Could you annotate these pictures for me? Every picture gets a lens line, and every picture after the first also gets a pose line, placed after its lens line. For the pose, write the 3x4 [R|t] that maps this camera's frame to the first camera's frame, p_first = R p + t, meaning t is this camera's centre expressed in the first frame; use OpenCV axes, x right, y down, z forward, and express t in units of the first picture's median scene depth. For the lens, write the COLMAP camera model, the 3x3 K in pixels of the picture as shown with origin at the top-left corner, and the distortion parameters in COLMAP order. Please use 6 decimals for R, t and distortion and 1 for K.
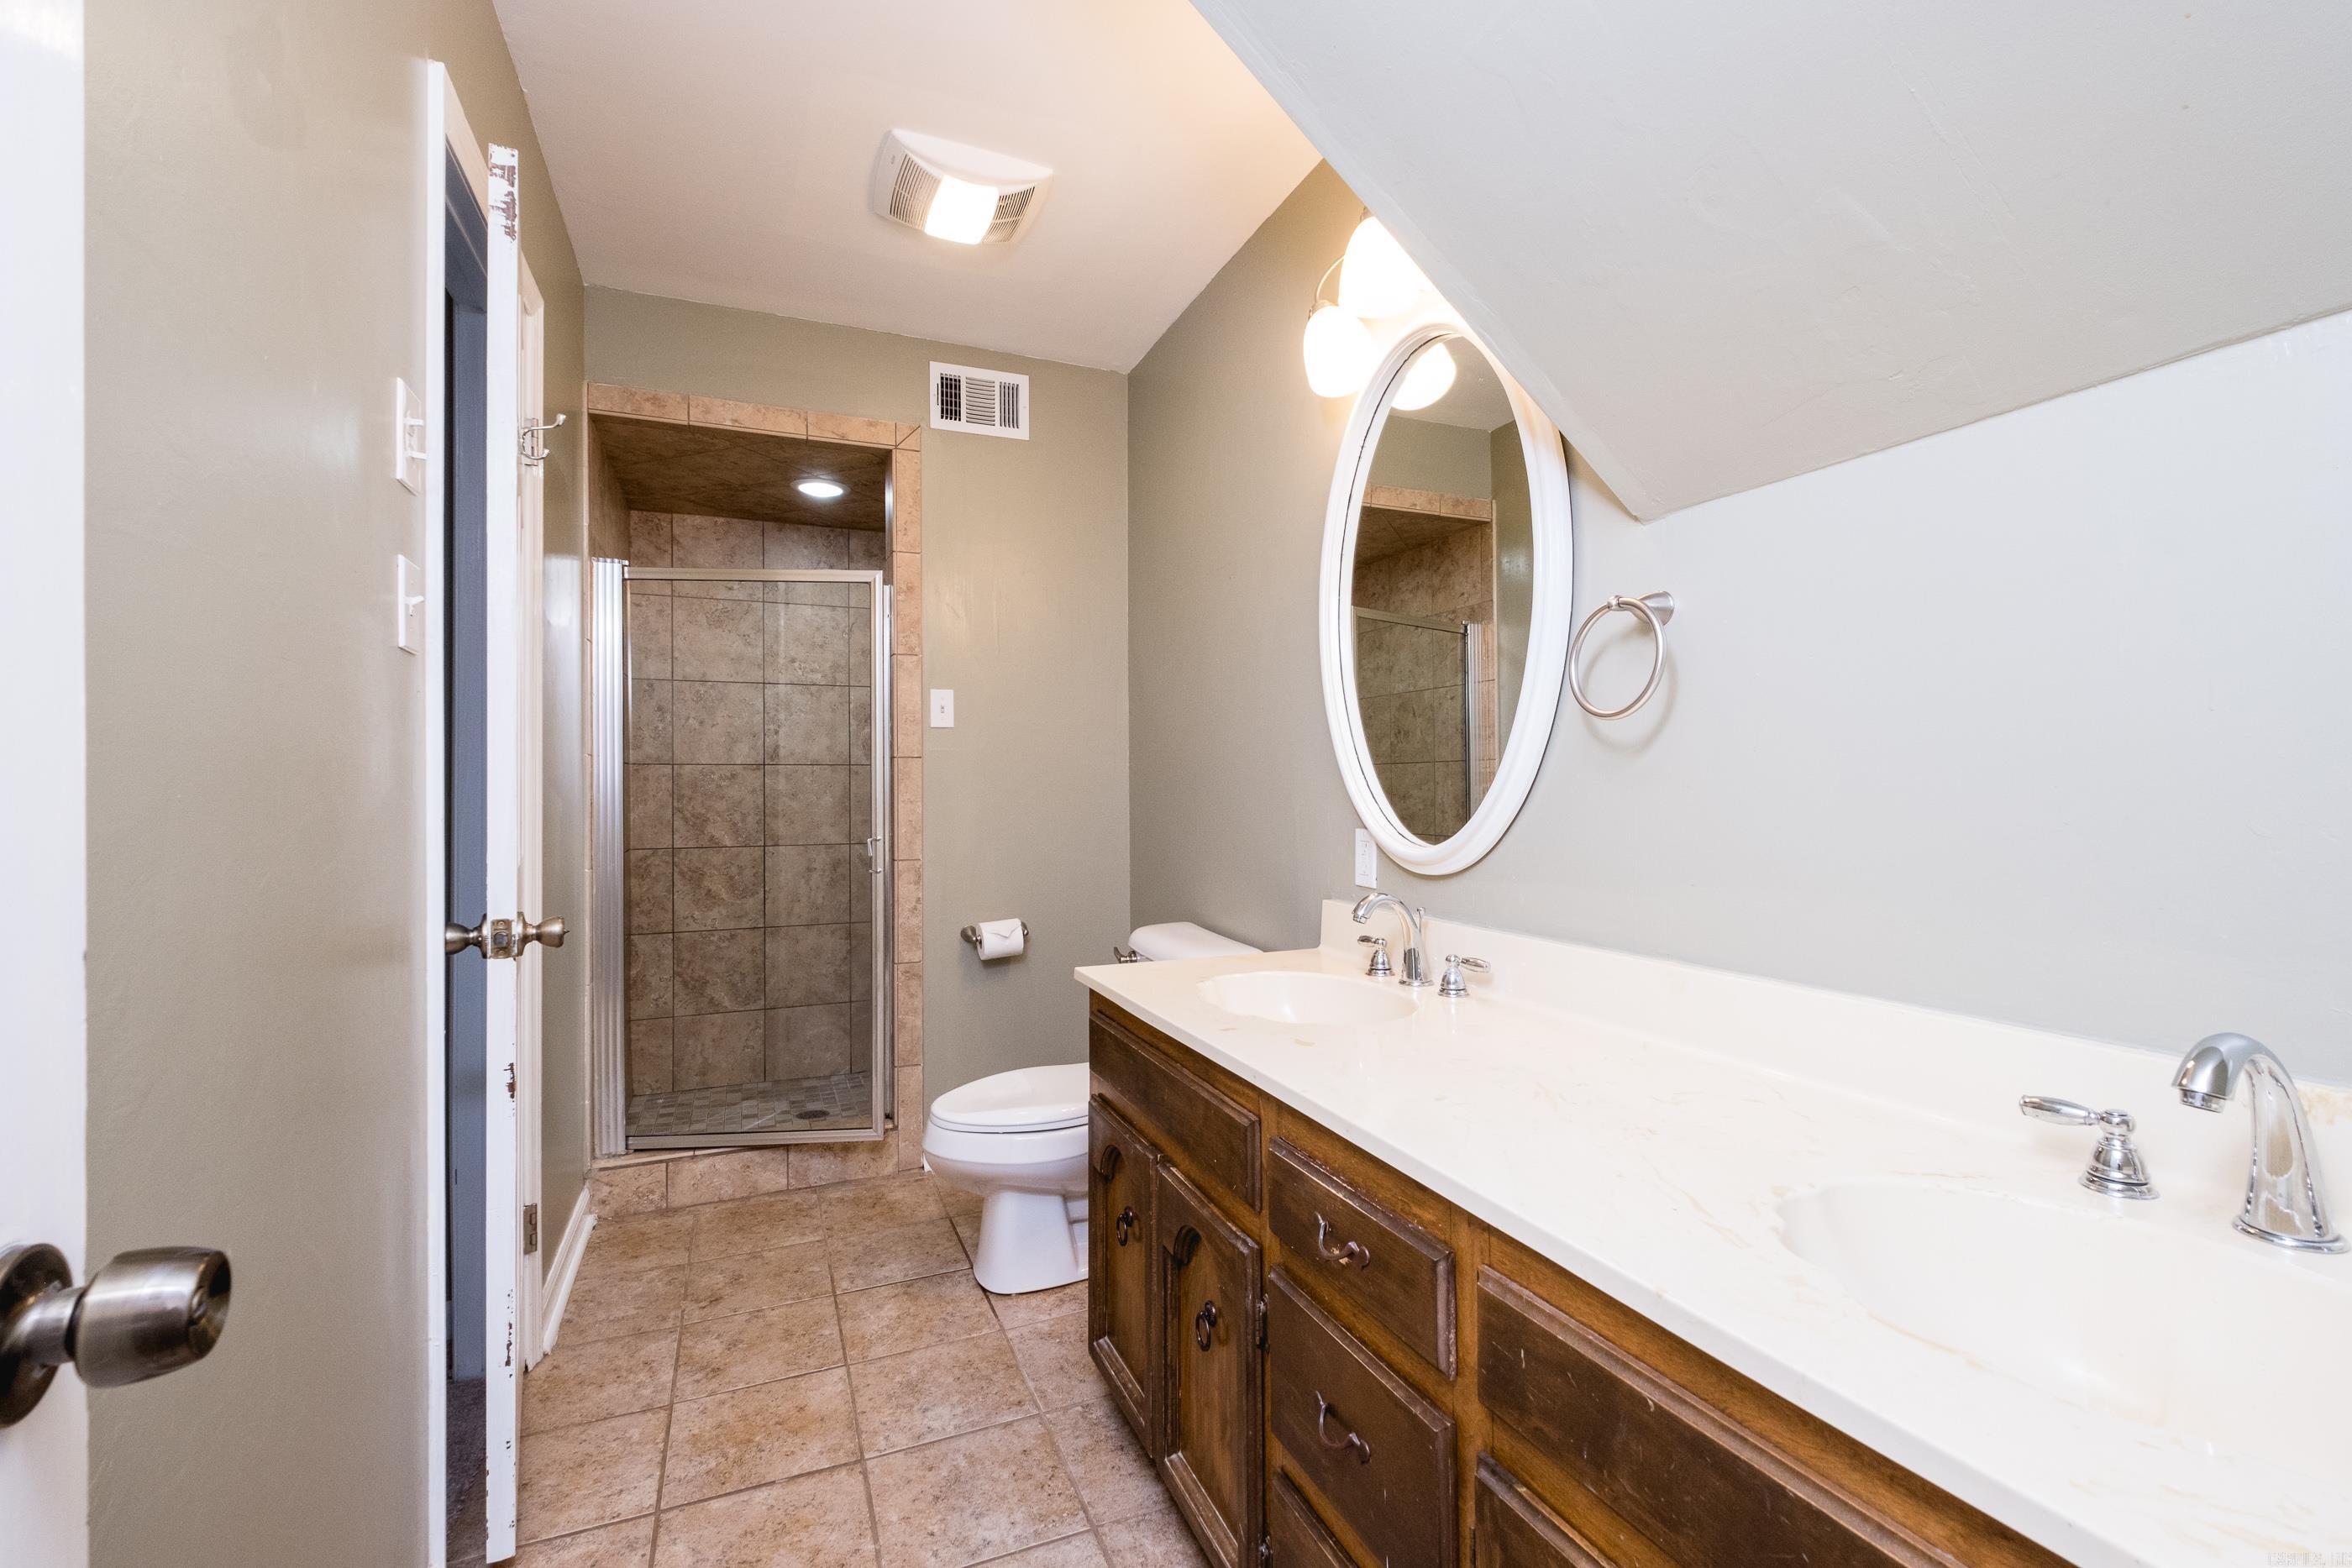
lens RADIAL K [[1015.1, 0, 1172.5], [0, 1015.1, 793.0], [0, 0, 1]] dist [0.003859, 0.000040]
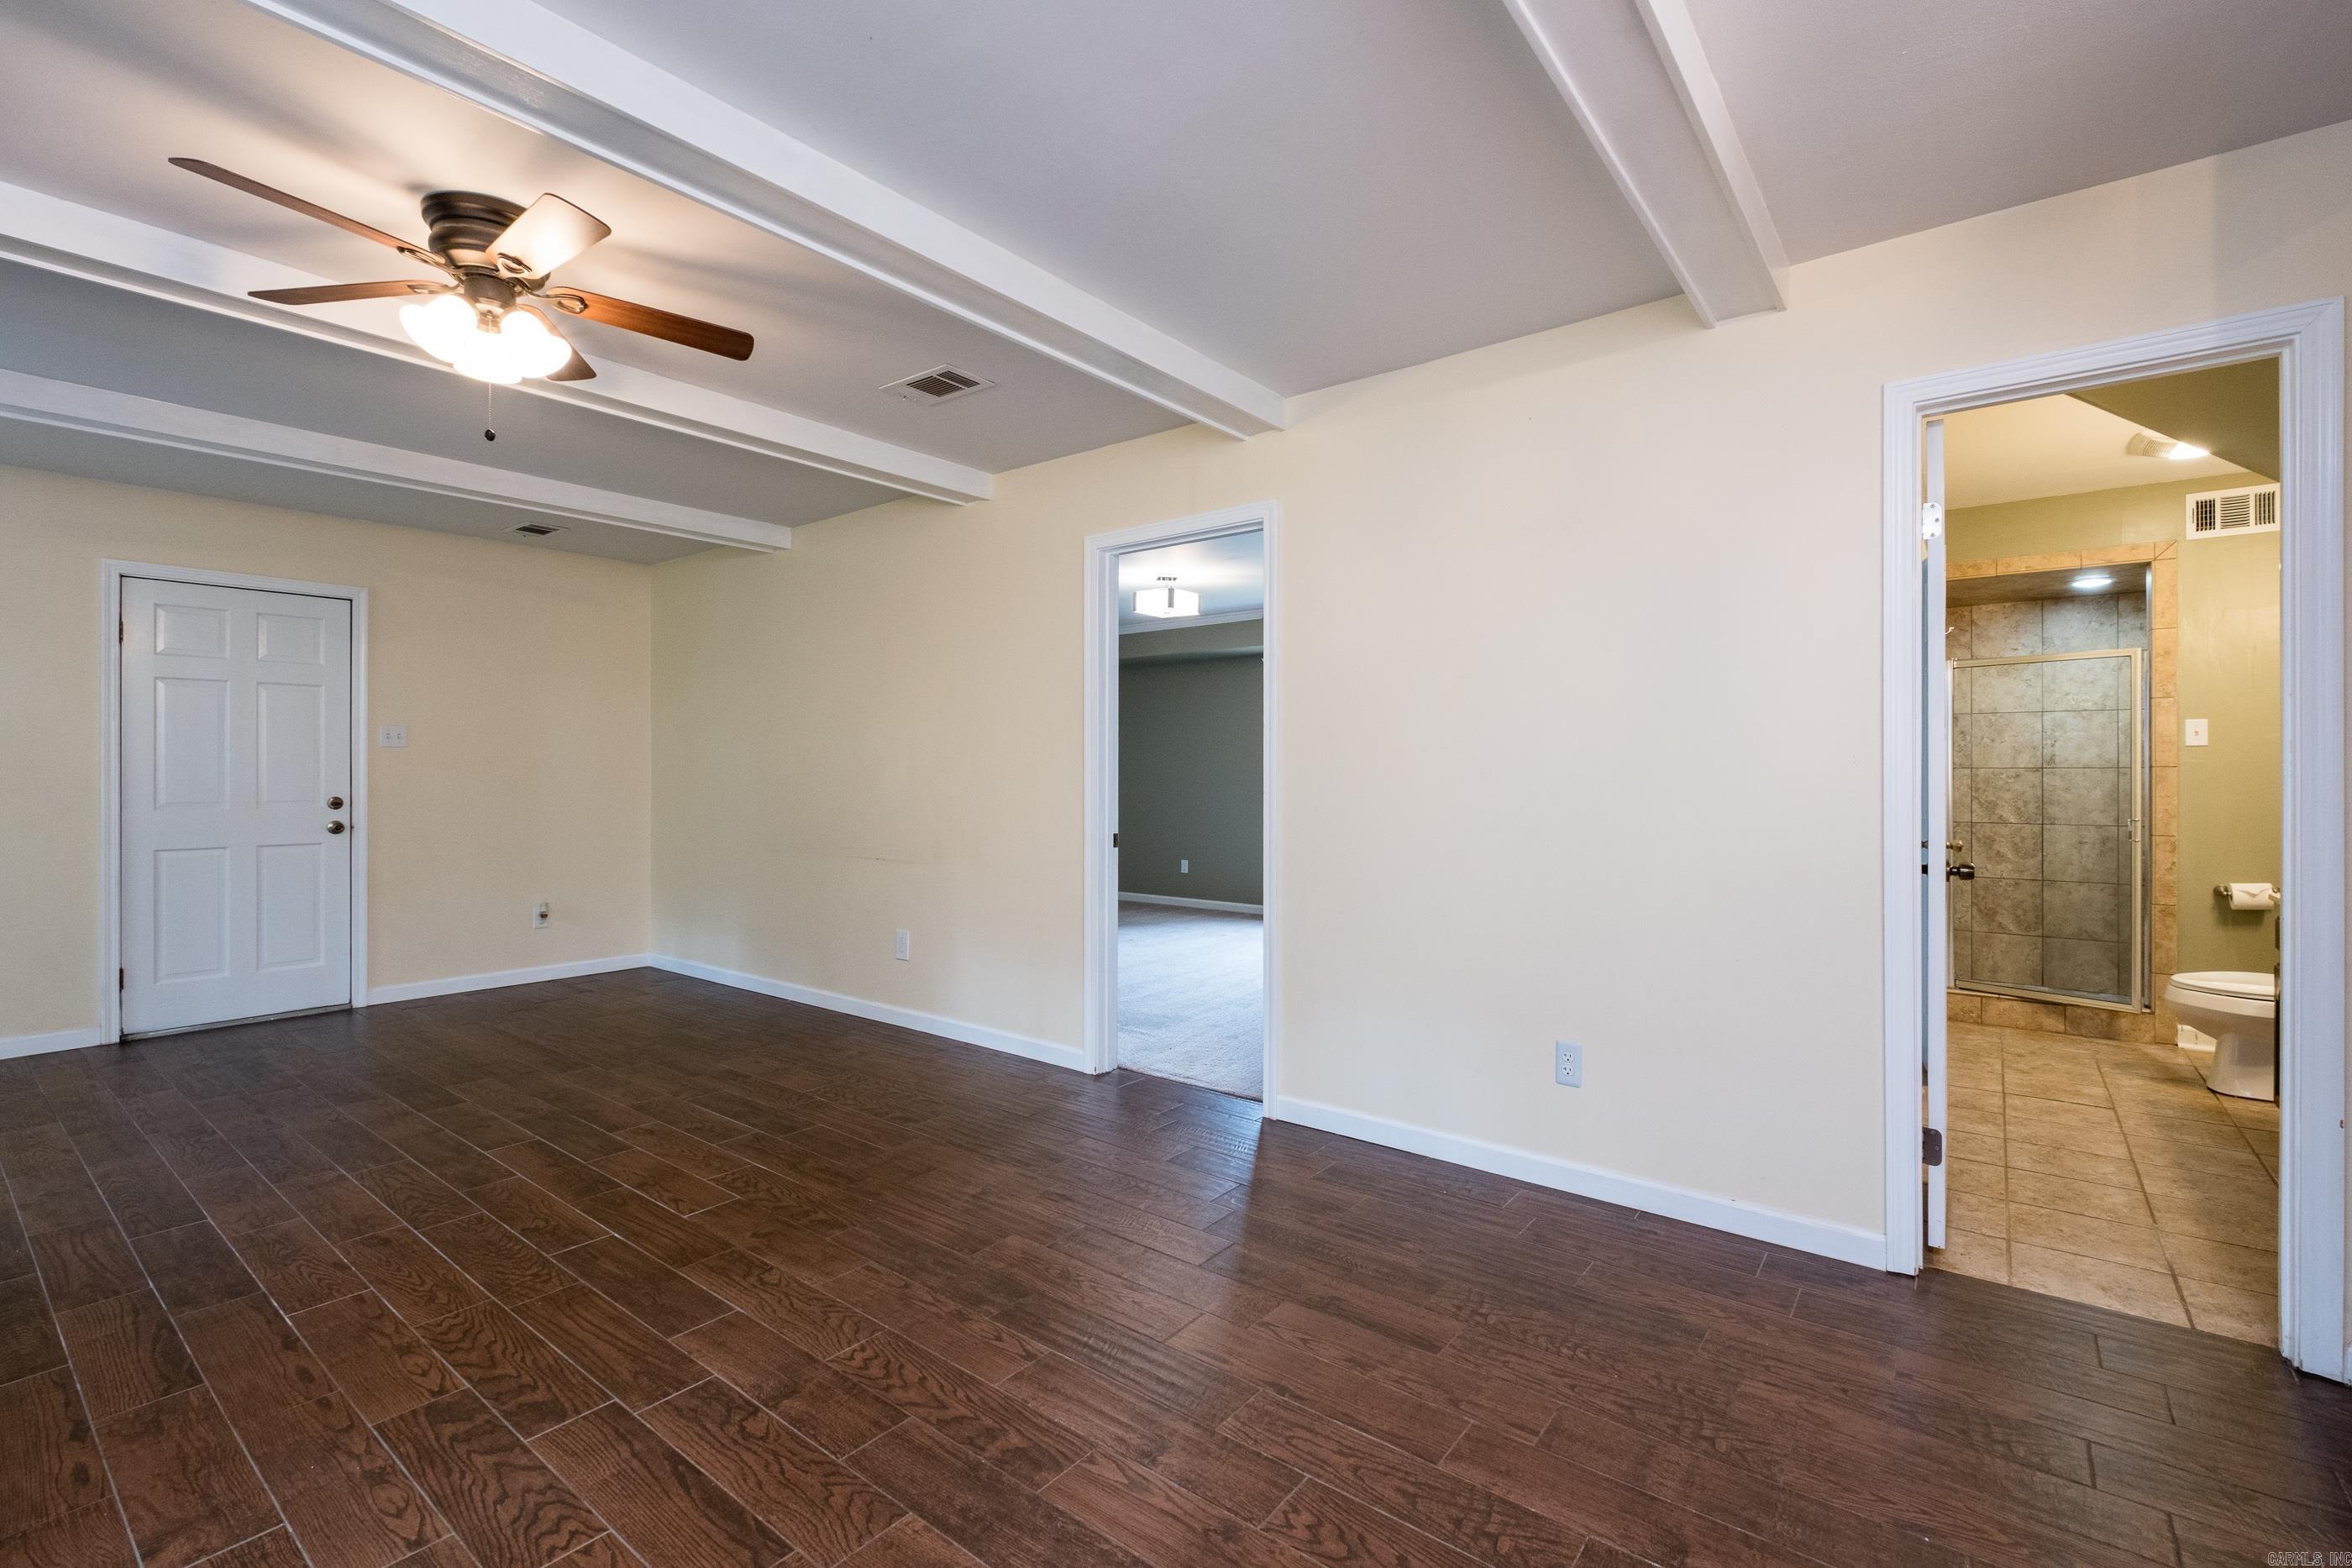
lens RADIAL K [[1046.7, 0, 1179.3], [0, 1046.7, 766.0], [0, 0, 1]] dist [0.000875, -0.000250]
pose [[0.495747, 0.000019, -0.868467, 0.292569], [-0.007859, 0.999959, -0.004465, -0.014779], [0.868432, 0.009039, 0.495727, -0.831408]]
